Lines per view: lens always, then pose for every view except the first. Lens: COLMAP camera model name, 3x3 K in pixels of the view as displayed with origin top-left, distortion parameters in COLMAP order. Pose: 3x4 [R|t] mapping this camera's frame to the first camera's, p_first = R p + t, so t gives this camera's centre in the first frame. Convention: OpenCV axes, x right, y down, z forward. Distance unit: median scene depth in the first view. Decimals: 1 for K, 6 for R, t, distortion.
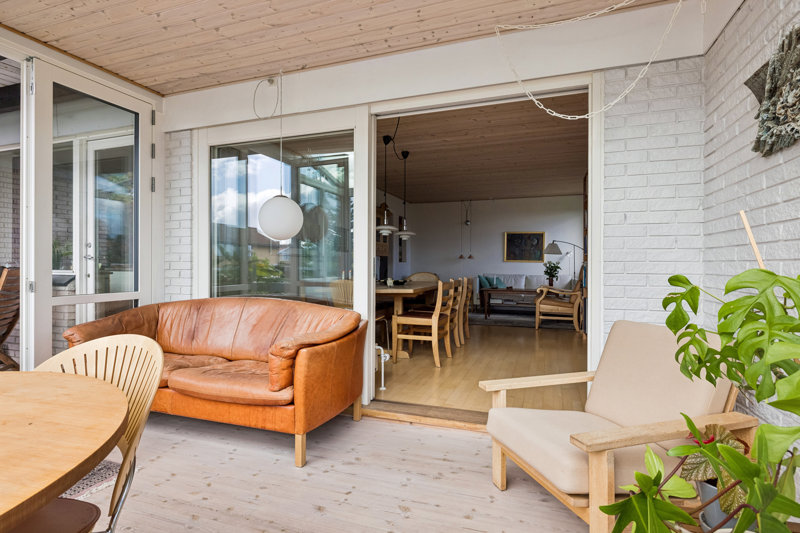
lens RADIAL K [[410.4, 0, 401.9], [0, 410.4, 263.6], [0, 0, 1]] dist [-0.001688, -0.000385]
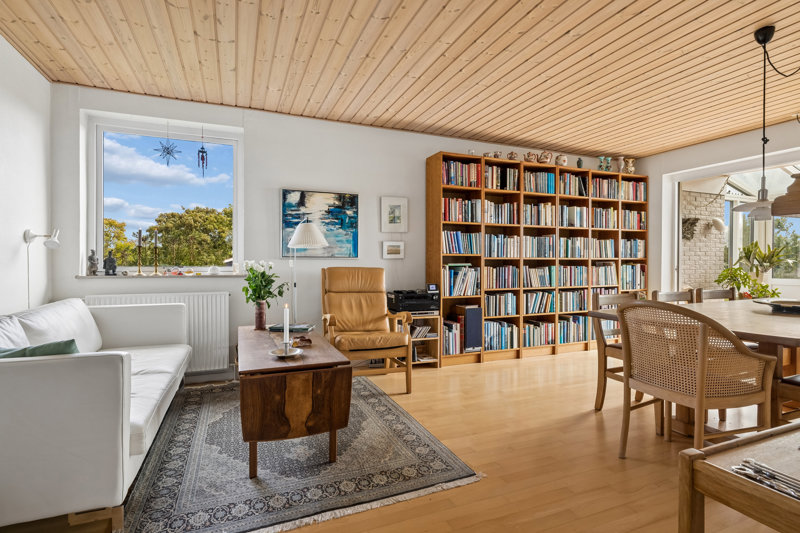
lens RADIAL K [[410.4, 0, 402.9], [0, 410.4, 265.1], [0, 0, 1]] dist [-0.001688, -0.000385]
pose [[-0.667541, -0.008467, 0.744525, -0.039103], [-0.005165, 0.999964, 0.006741, -0.007372], [-0.744555, 0.000654, -0.667560, 1.113107]]
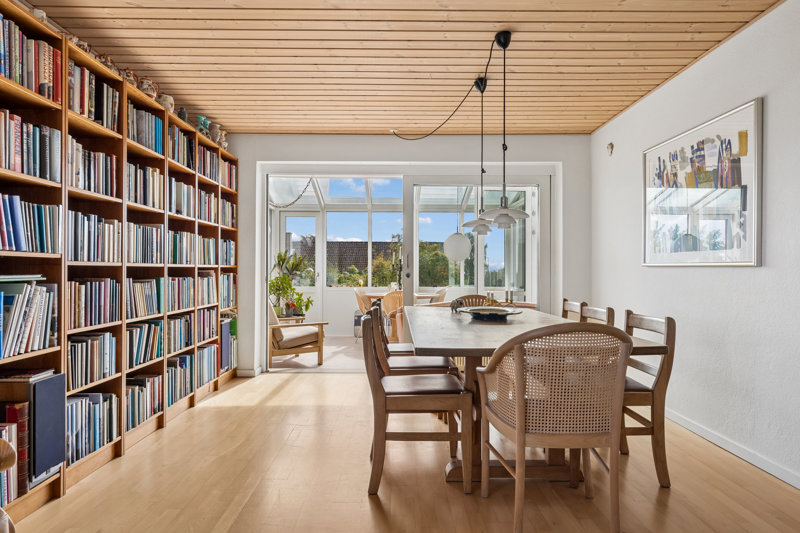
lens RADIAL K [[485.3, 0, 400.8], [0, 485.3, 270.4], [0, 0, 1]] dist [0.005725, 0.001038]
pose [[-0.936672, -0.001068, -0.350205, 0.209752], [0.000248, 0.999993, -0.003713, -0.007883], [0.350207, -0.003565, -0.936666, 1.013220]]
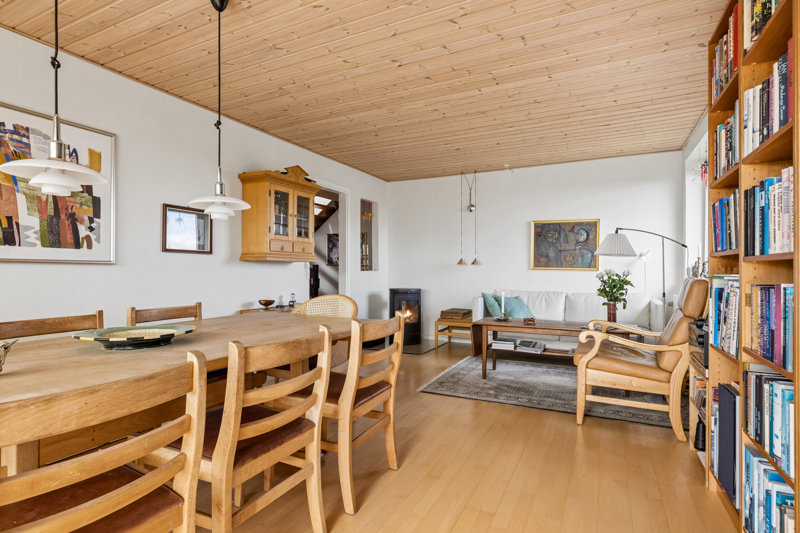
lens RADIAL K [[410.4, 0, 397.8], [0, 410.4, 269.5], [0, 0, 1]] dist [-0.001688, -0.000385]
pose [[0.991865, -0.001568, -0.127285, 0.156873], [0.001814, 0.999997, 0.001814, -0.007702], [0.127282, -0.002030, 0.991864, 0.439907]]
